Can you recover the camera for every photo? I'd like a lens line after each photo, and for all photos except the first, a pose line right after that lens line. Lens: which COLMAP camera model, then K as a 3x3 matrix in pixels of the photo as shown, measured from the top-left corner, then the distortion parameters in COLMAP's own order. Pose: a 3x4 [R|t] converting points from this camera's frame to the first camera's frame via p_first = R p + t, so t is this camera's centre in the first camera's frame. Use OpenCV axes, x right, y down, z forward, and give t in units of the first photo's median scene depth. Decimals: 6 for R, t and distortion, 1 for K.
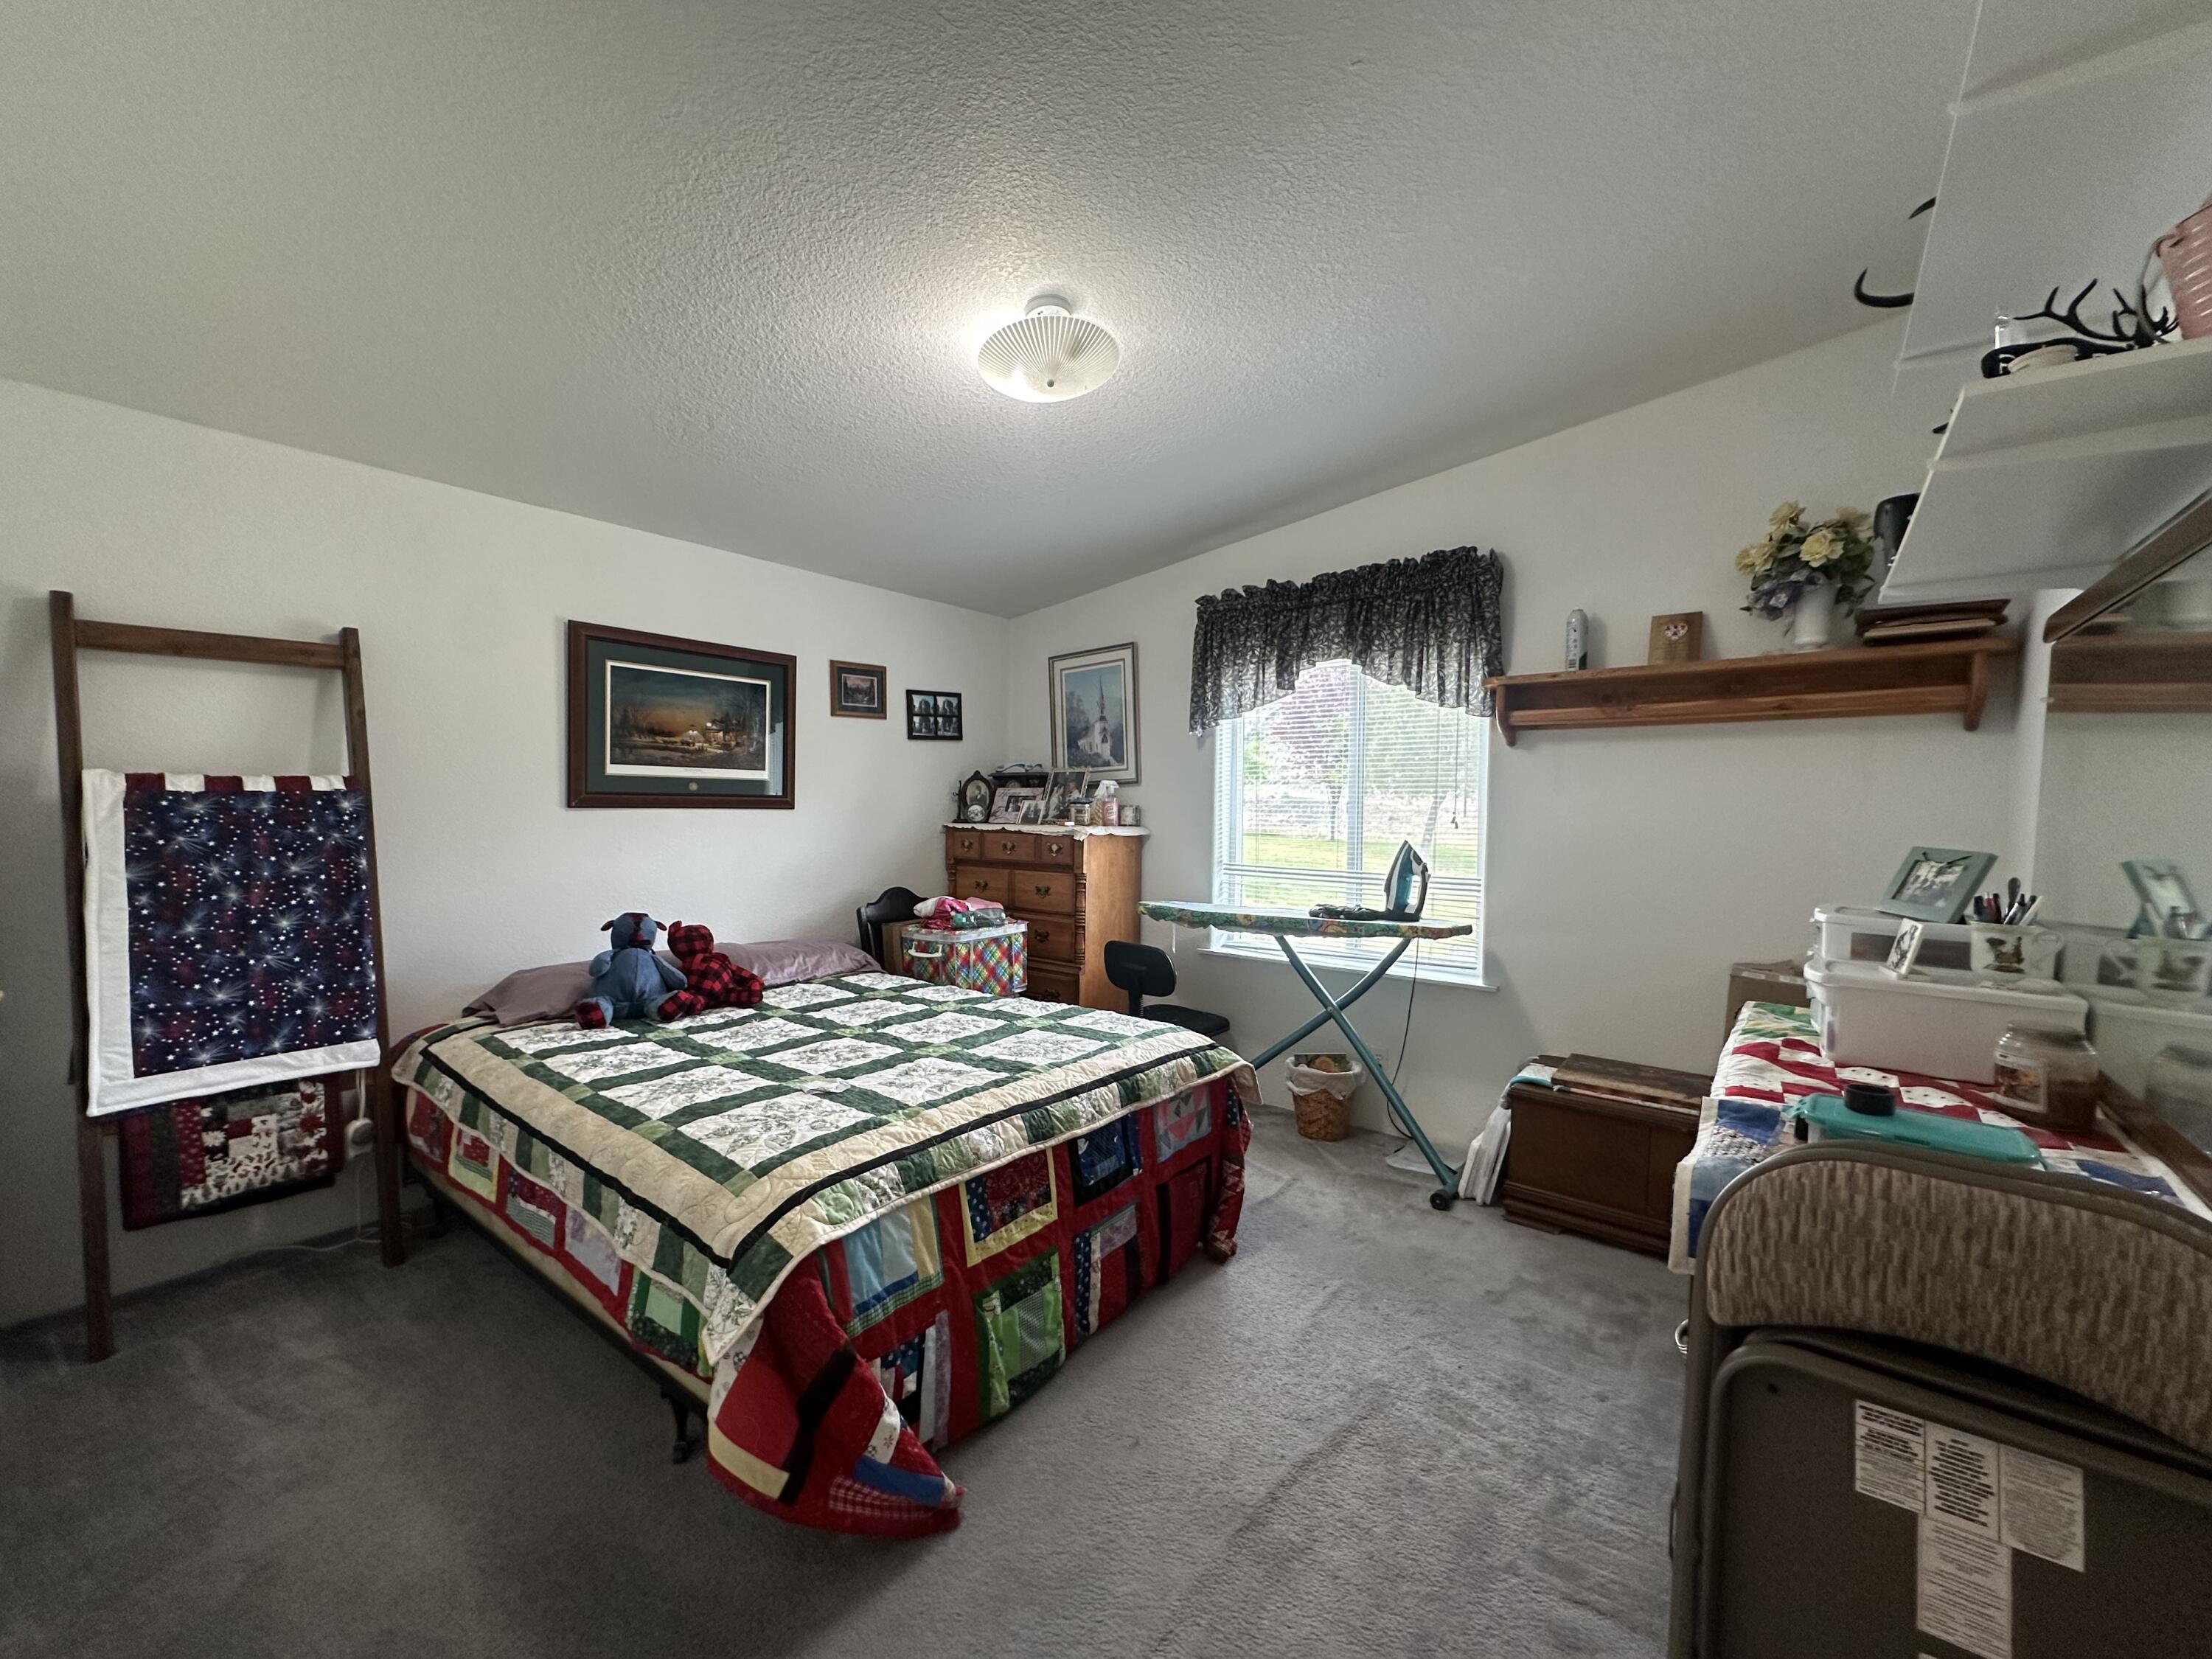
lens RADIAL K [[884.8, 0, 1108.6], [0, 884.8, 827.7], [0, 0, 1]] dist [-0.001609, 0.000066]
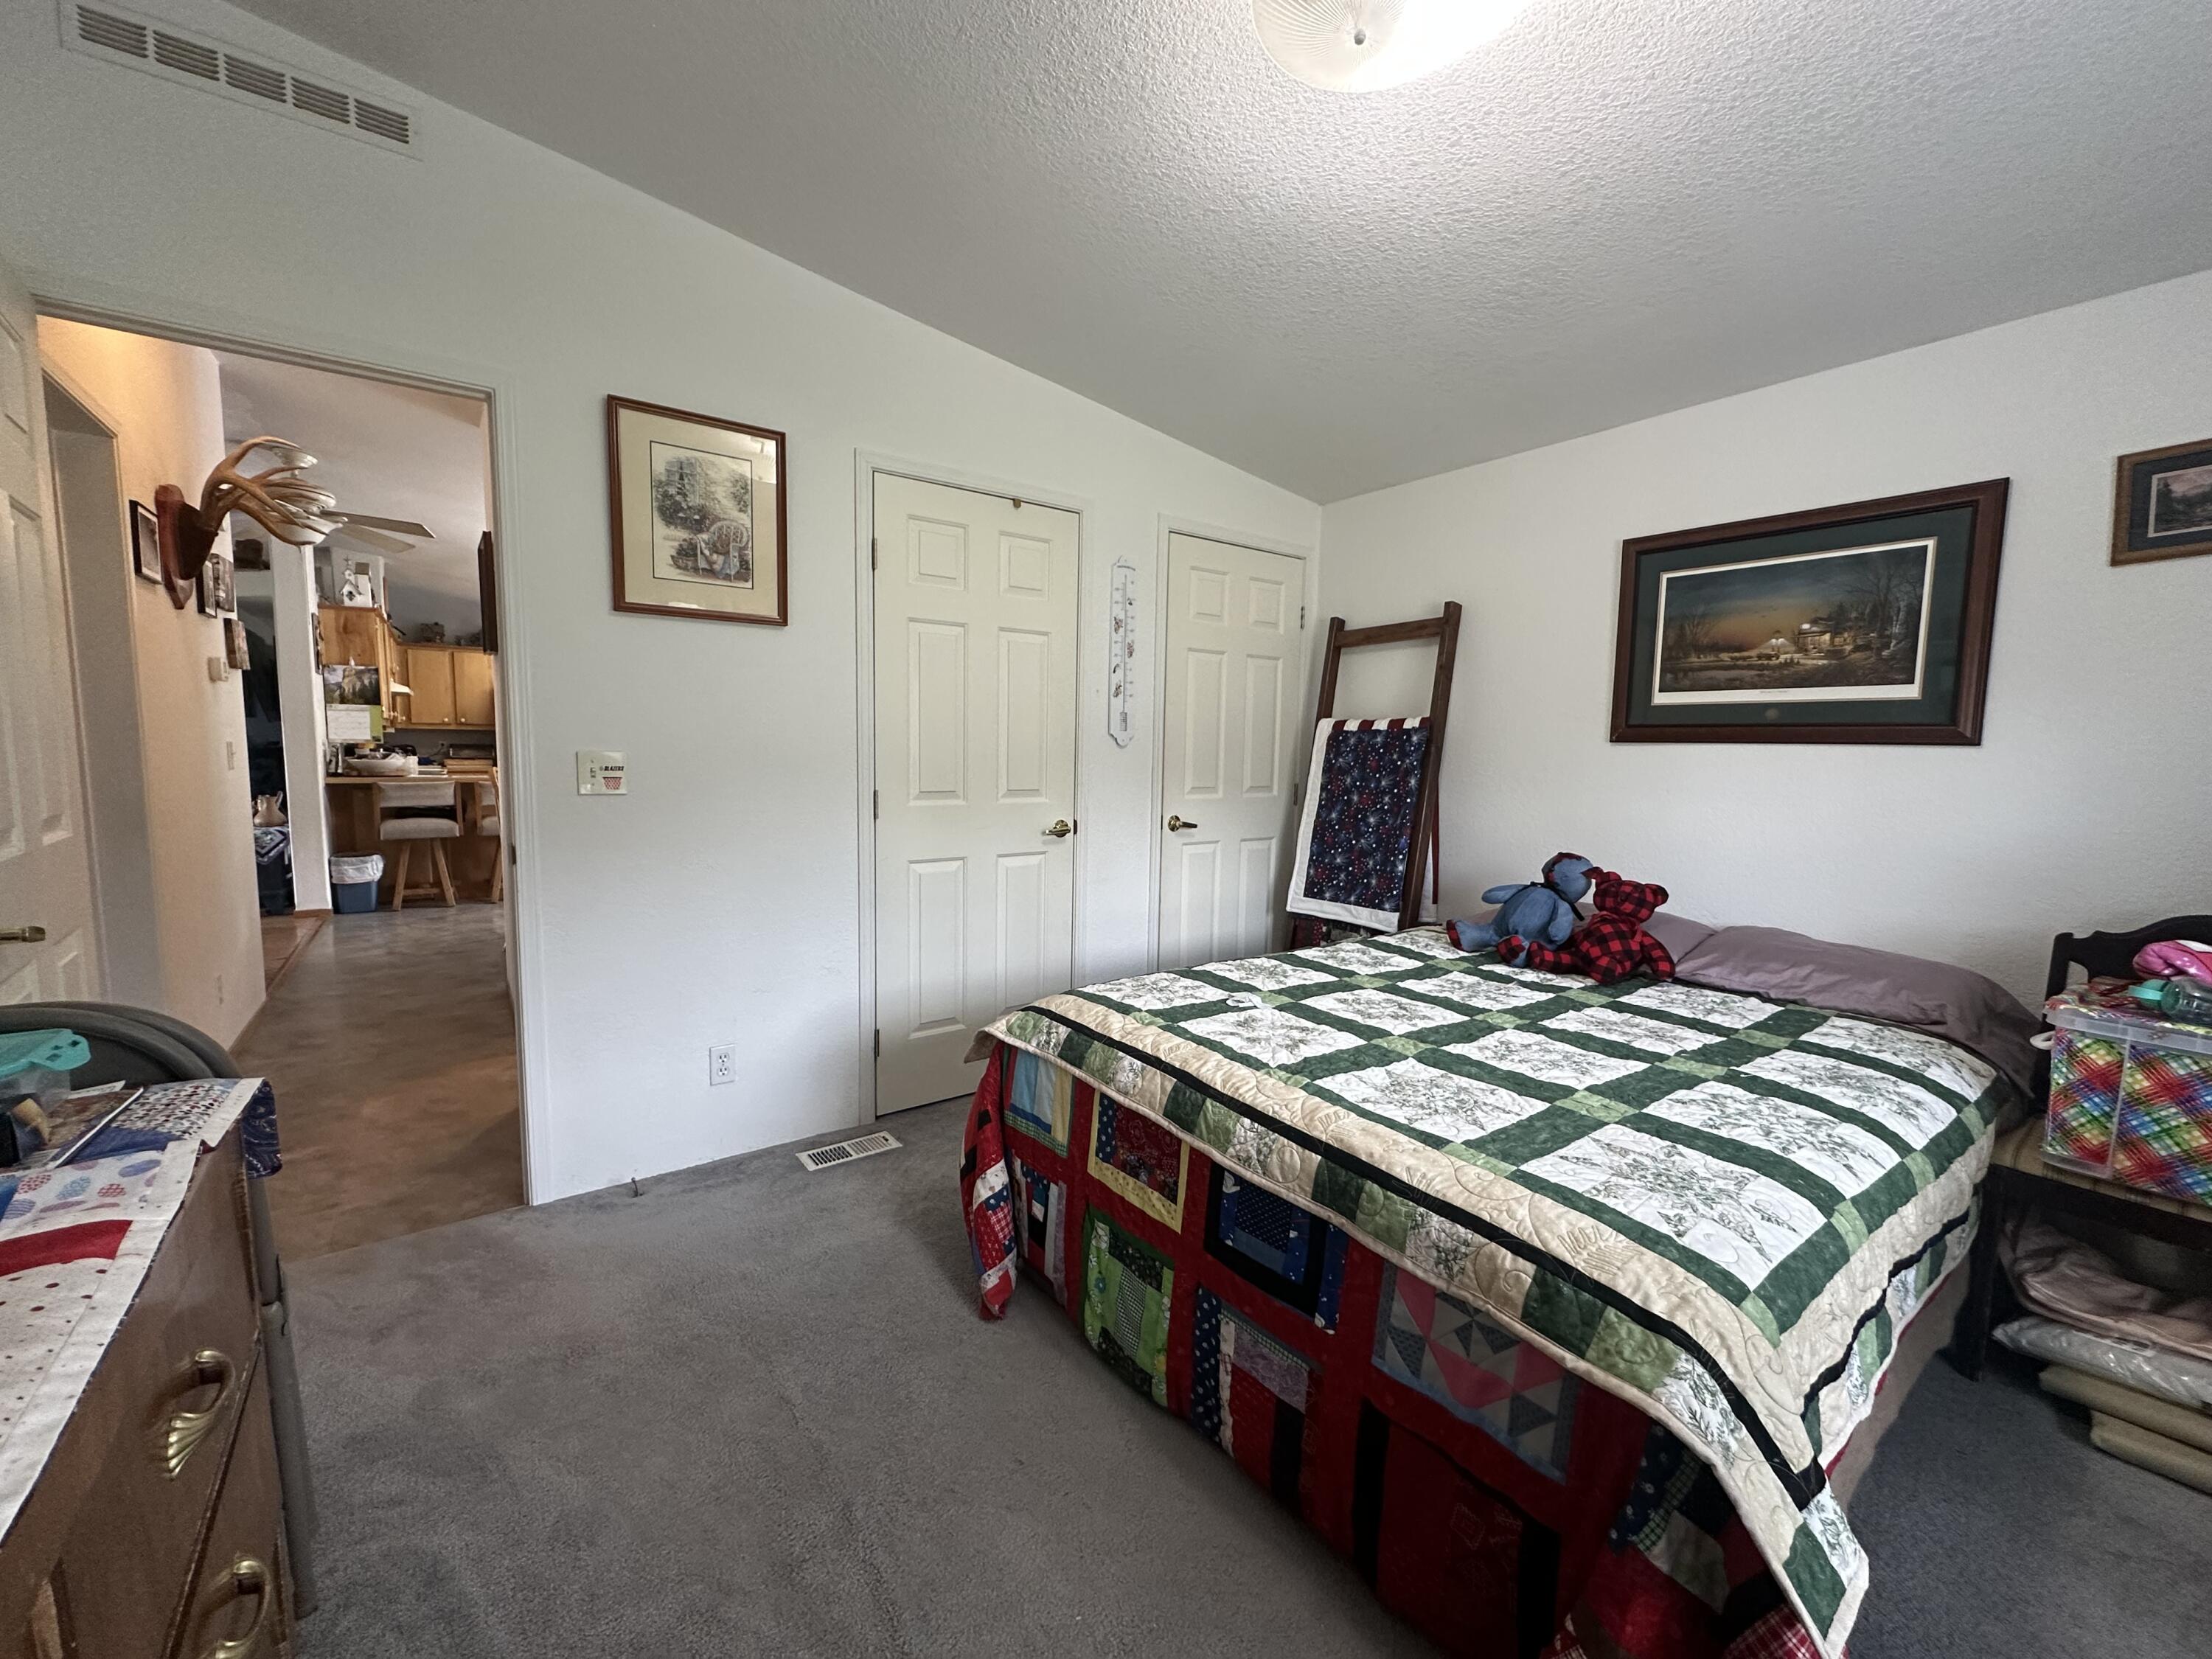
lens RADIAL K [[884.9, 0, 1104.1], [0, 884.9, 828.8], [0, 0, 1]] dist [-0.001812, 0.000187]
pose [[-0.266478, 0.072163, -0.961136, 0.622212], [-0.046414, 0.995076, 0.087580, 0.016258], [0.962723, 0.067949, -0.261817, 1.007231]]
